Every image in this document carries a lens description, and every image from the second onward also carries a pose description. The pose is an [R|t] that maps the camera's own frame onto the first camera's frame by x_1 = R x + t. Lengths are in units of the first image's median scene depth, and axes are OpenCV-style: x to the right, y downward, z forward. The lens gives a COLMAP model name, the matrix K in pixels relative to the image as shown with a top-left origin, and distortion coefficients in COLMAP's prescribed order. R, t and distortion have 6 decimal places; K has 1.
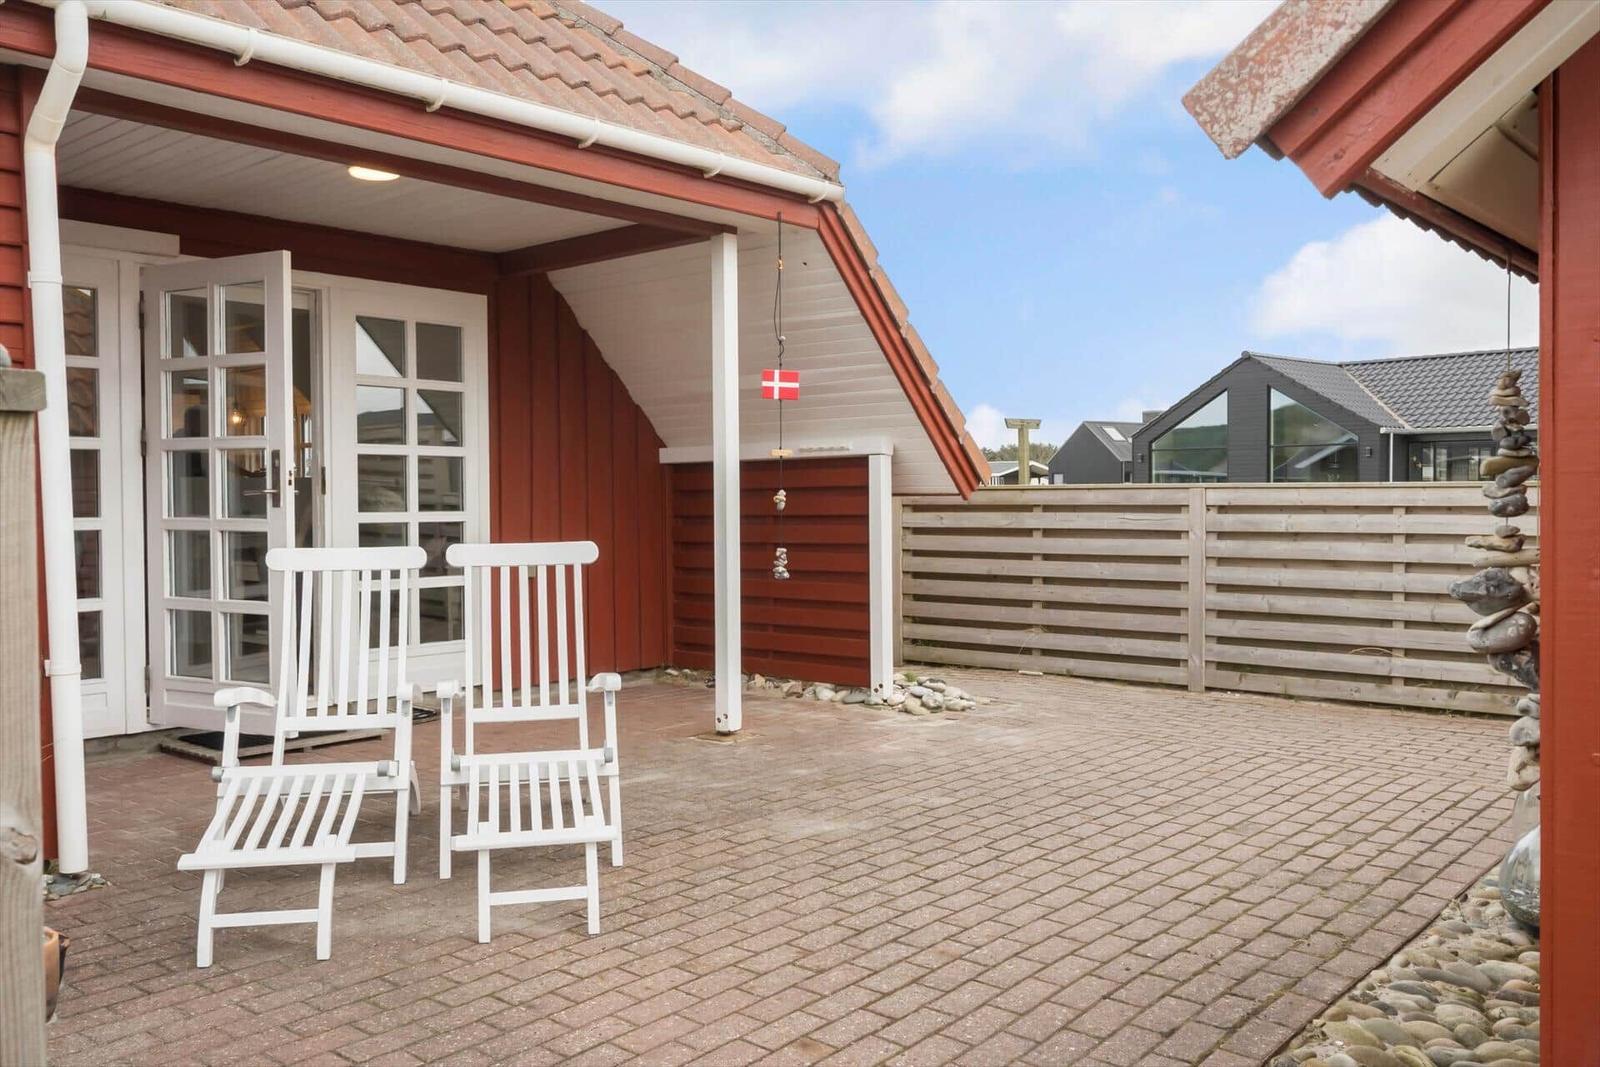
lens RADIAL K [[1334.6, 0, 800.0], [0, 1334.6, 533.5], [0, 0, 1]] dist [-0.002605, -0.005088]
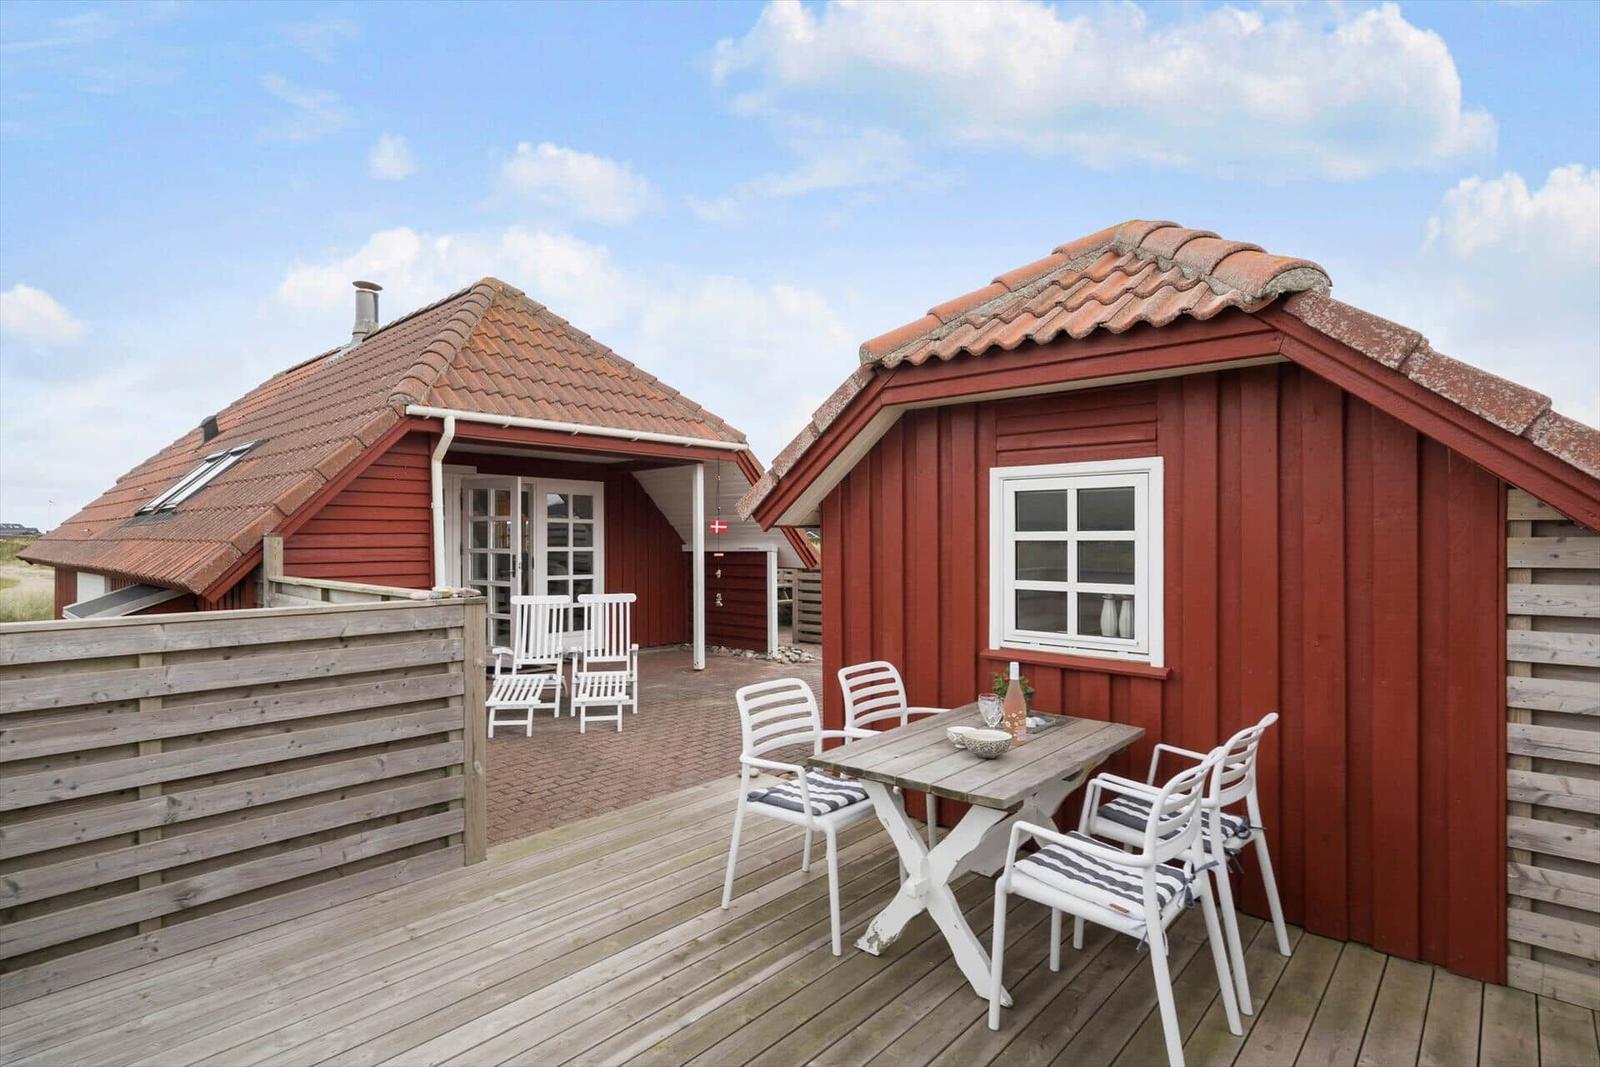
lens RADIAL K [[792.2, 0, 794.0], [0, 792.2, 547.0], [0, 0, 1]] dist [-0.000369, -0.000061]
pose [[0.999571, 0.006792, -0.028475, 0.201532], [-0.007441, 0.999713, -0.022751, -0.052146], [0.028312, 0.022954, 0.999336, -0.544144]]
